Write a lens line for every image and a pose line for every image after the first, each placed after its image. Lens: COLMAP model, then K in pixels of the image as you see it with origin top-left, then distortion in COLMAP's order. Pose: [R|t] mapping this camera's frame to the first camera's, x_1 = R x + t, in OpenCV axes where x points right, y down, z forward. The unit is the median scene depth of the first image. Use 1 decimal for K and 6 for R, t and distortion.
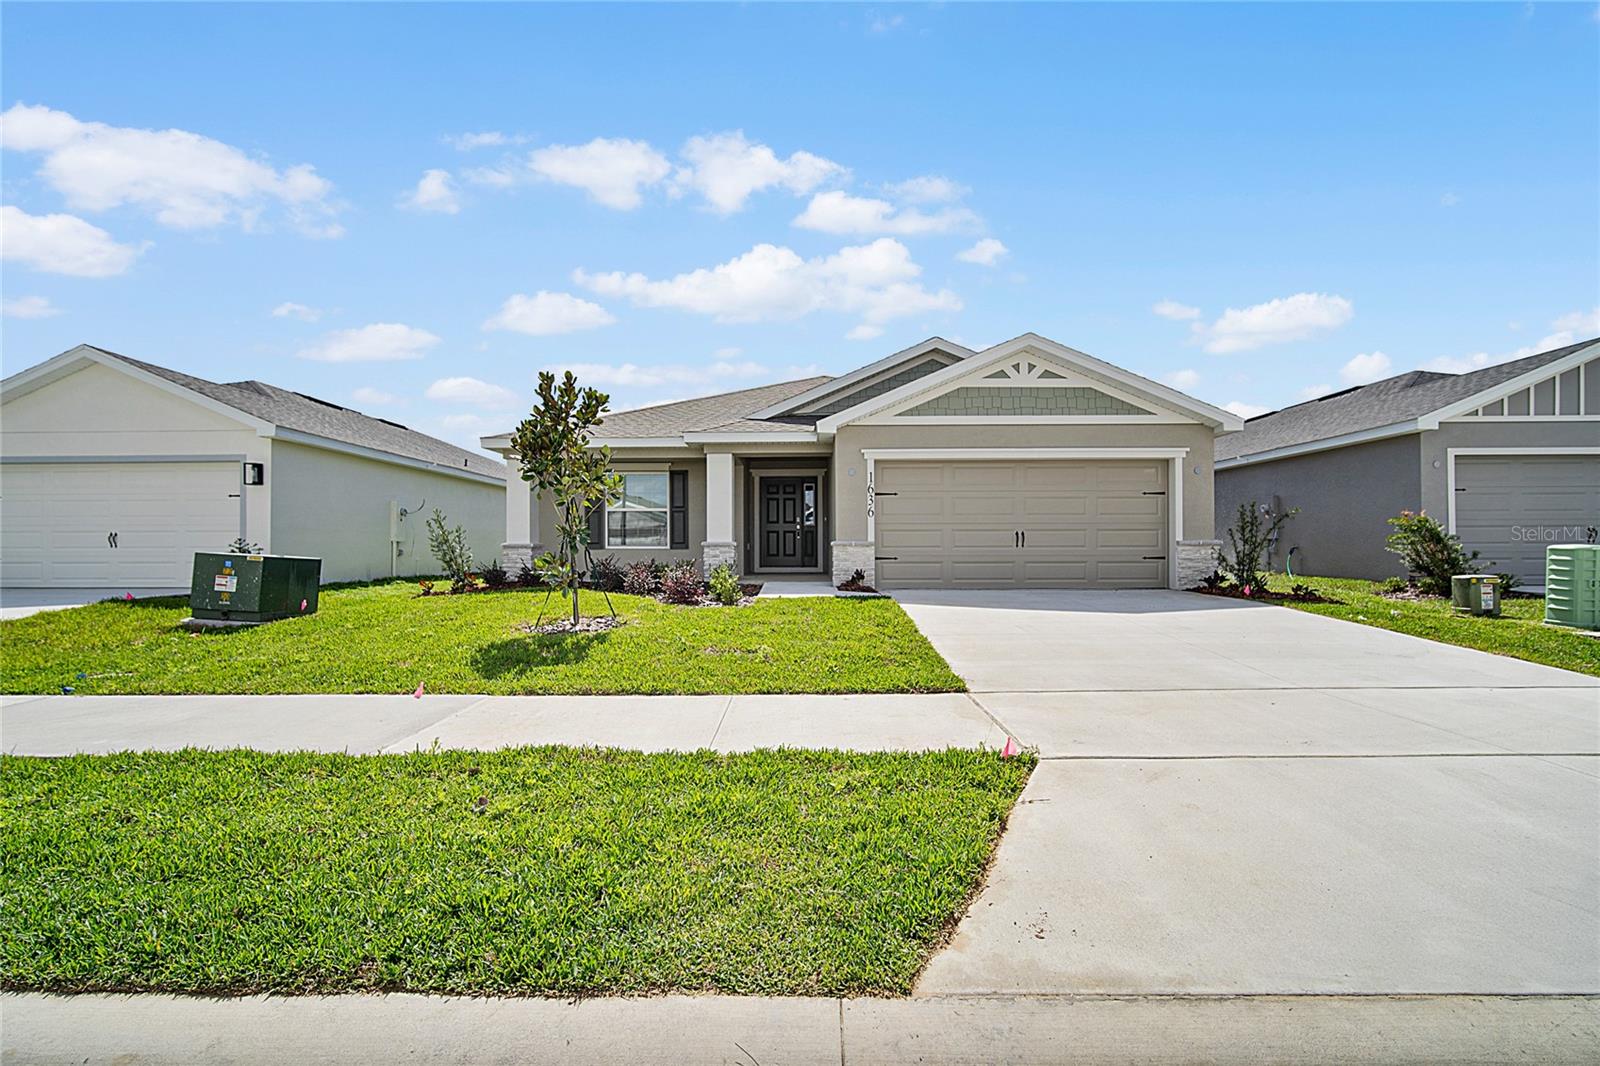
lens RADIAL K [[718.0, 0, 800.0], [0, 718.0, 533.0], [0, 0, 1]] dist [0.001862, 0.000172]
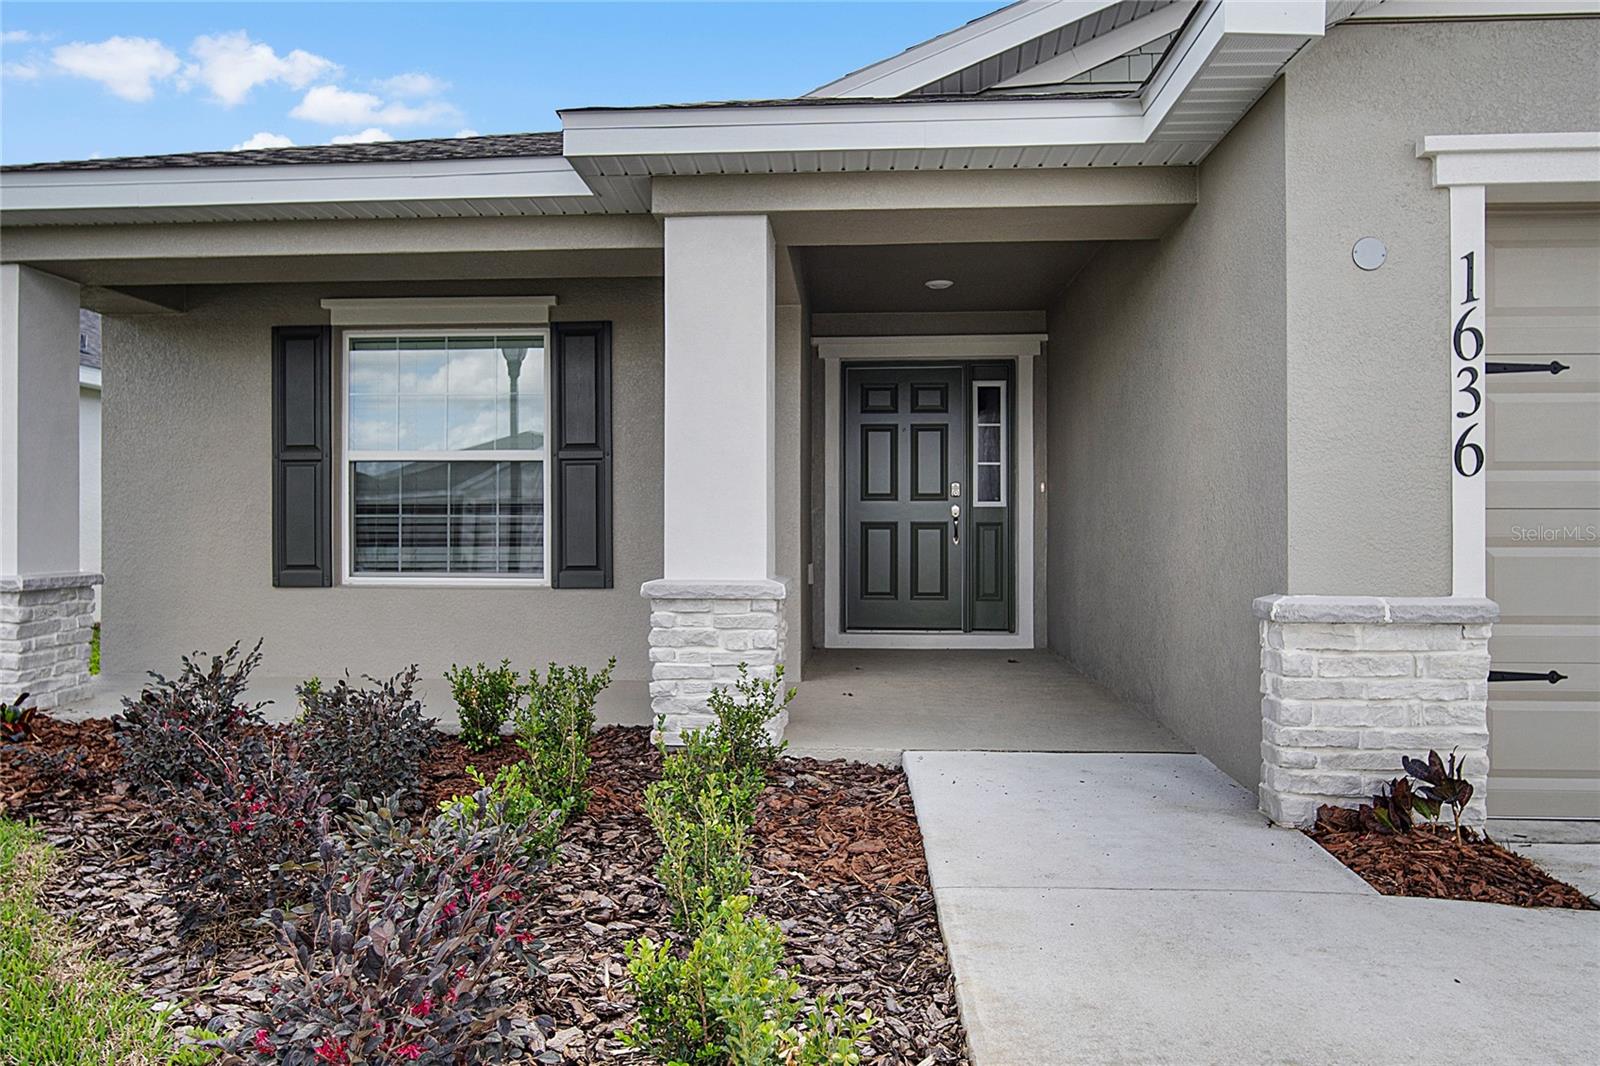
lens RADIAL K [[1078.3, 0, 800.0], [0, 1078.3, 533.0], [0, 0, 1]] dist [-0.005302, 0.000080]
pose [[0.999030, 0.004180, -0.043831, -0.066722], [-0.003173, 0.999730, 0.023013, -0.012130], [0.043915, -0.022852, 0.998774, 0.628653]]
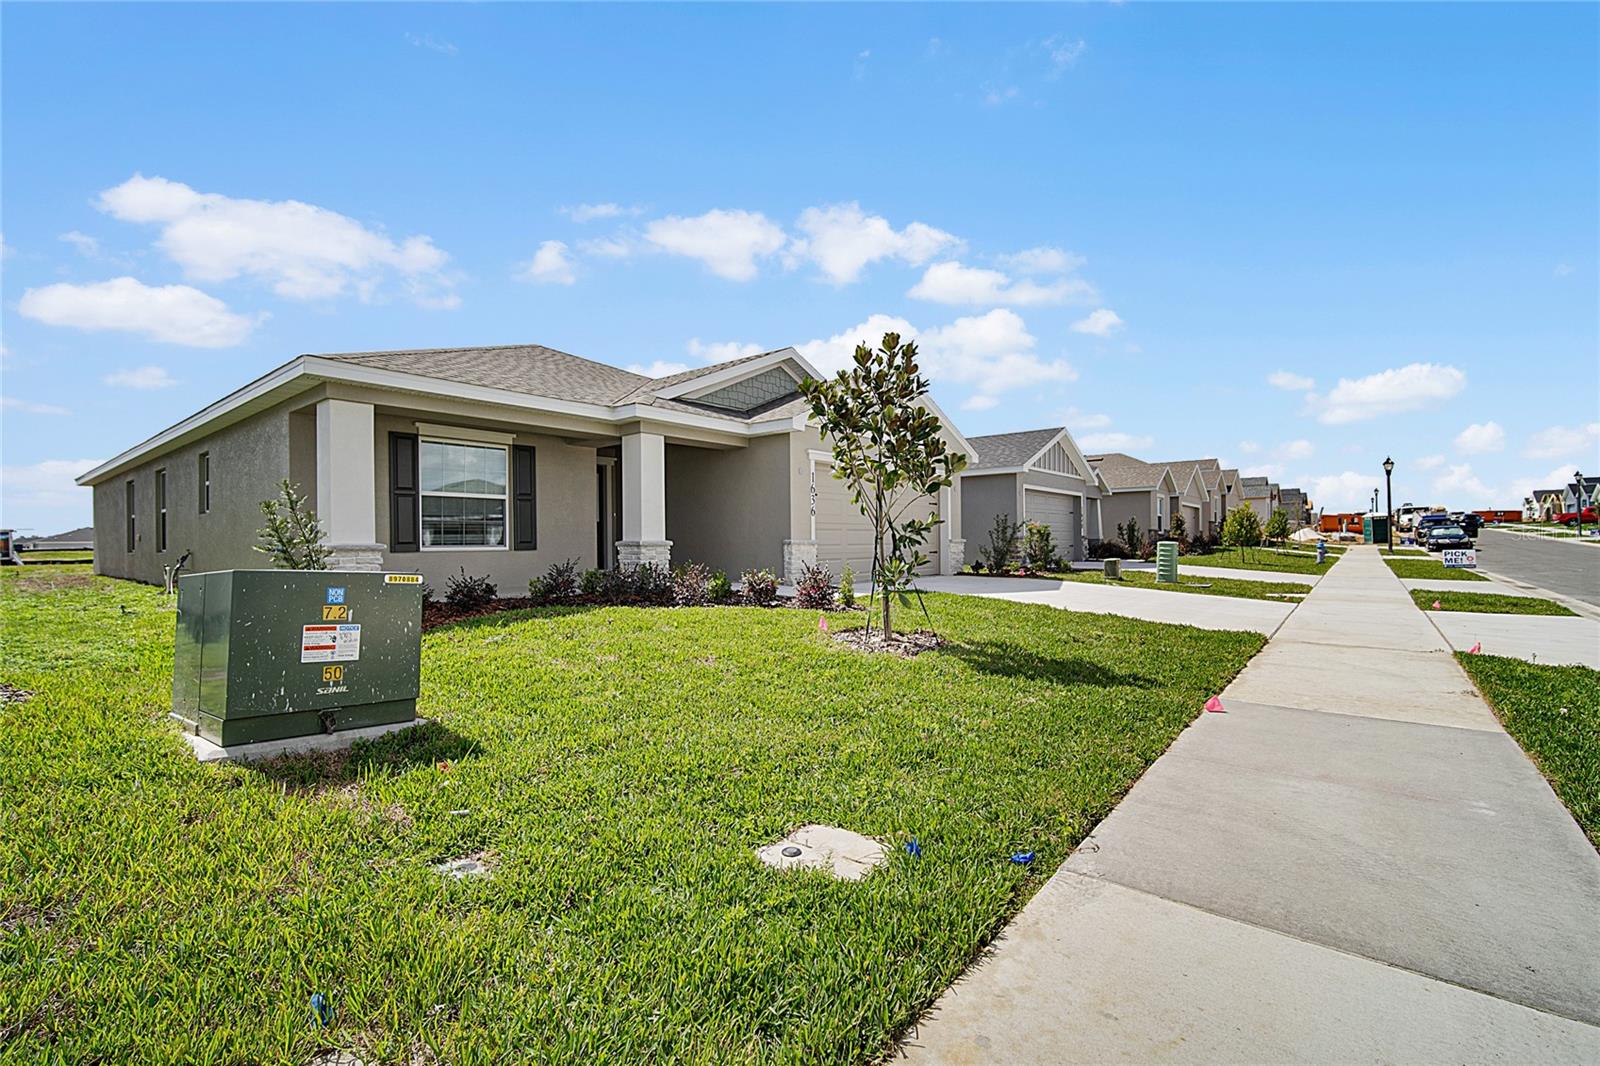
lens RADIAL K [[695.8, 0, 796.2], [0, 695.8, 540.9], [0, 0, 1]] dist [-0.001644, 0.000066]
pose [[0.626104, -0.001327, 0.779739, -0.623121], [-0.008216, 0.999932, 0.008299, 0.004358], [-0.779696, -0.011602, 0.626050, 0.362295]]
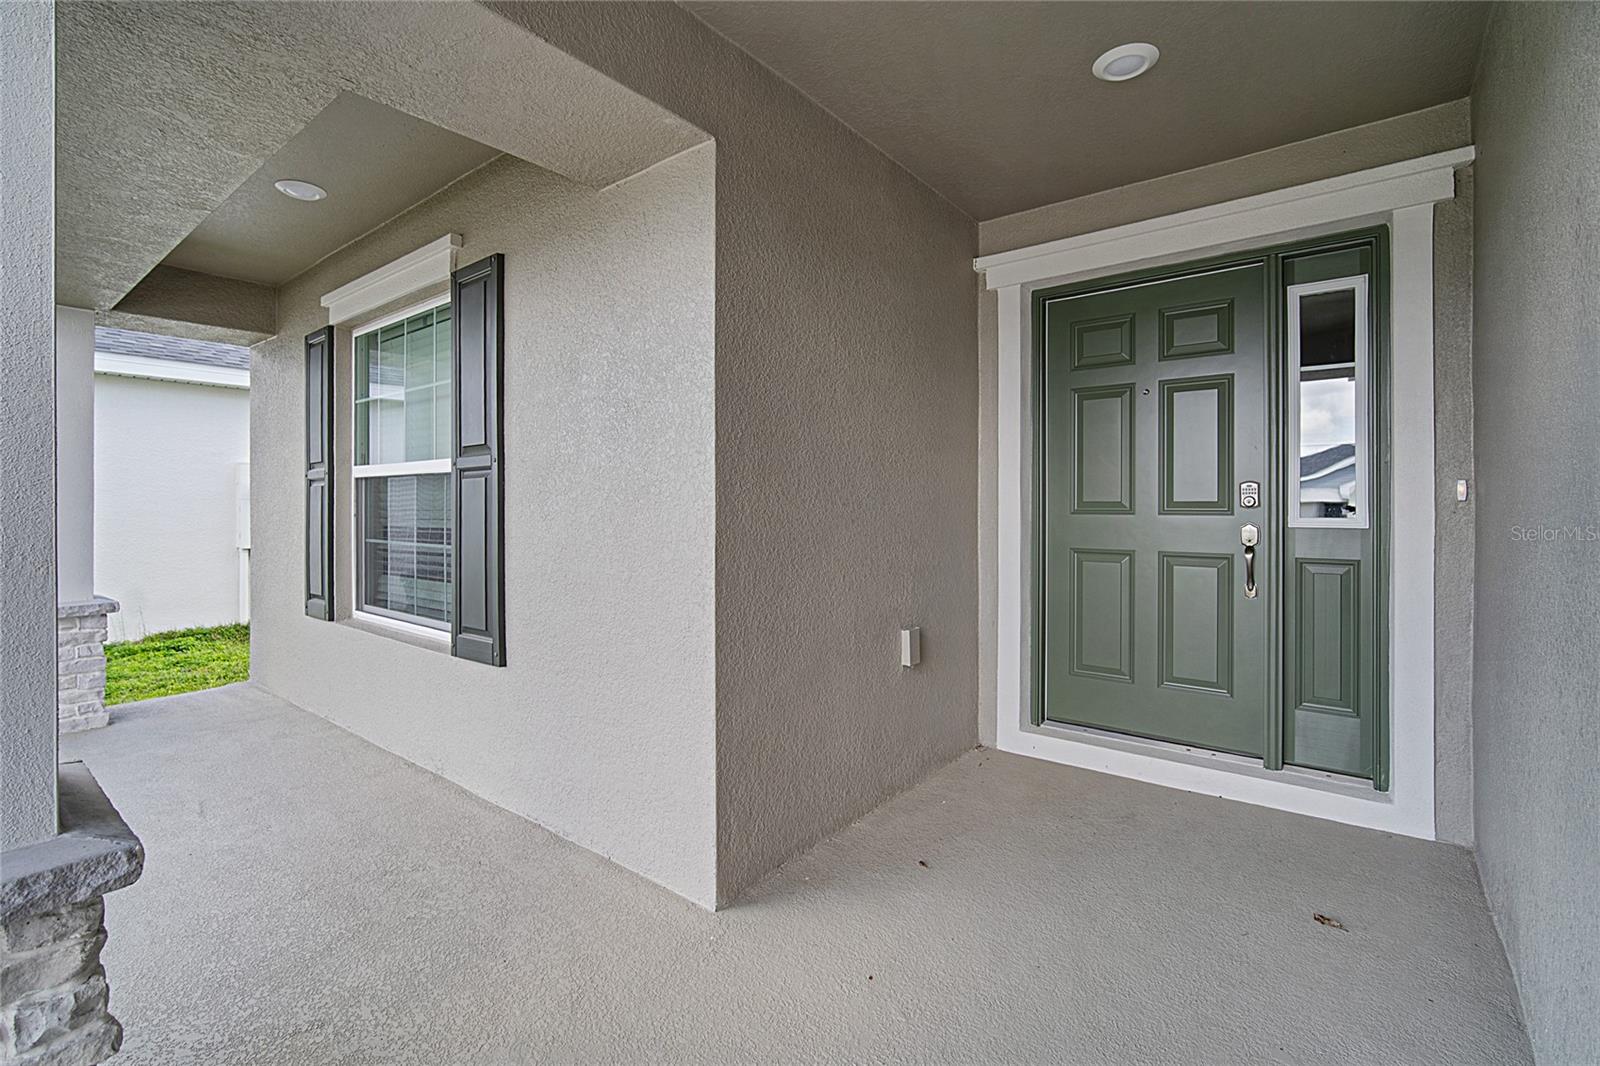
lens RADIAL K [[719.0, 0, 776.1], [0, 719.0, 503.5], [0, 0, 1]] dist [-0.016794, 0.000001]
pose [[0.786994, 0.001254, -0.616959, 0.017972], [0.011604, 0.999791, 0.016835, -0.025970], [0.616851, -0.020408, 0.786815, 0.997106]]
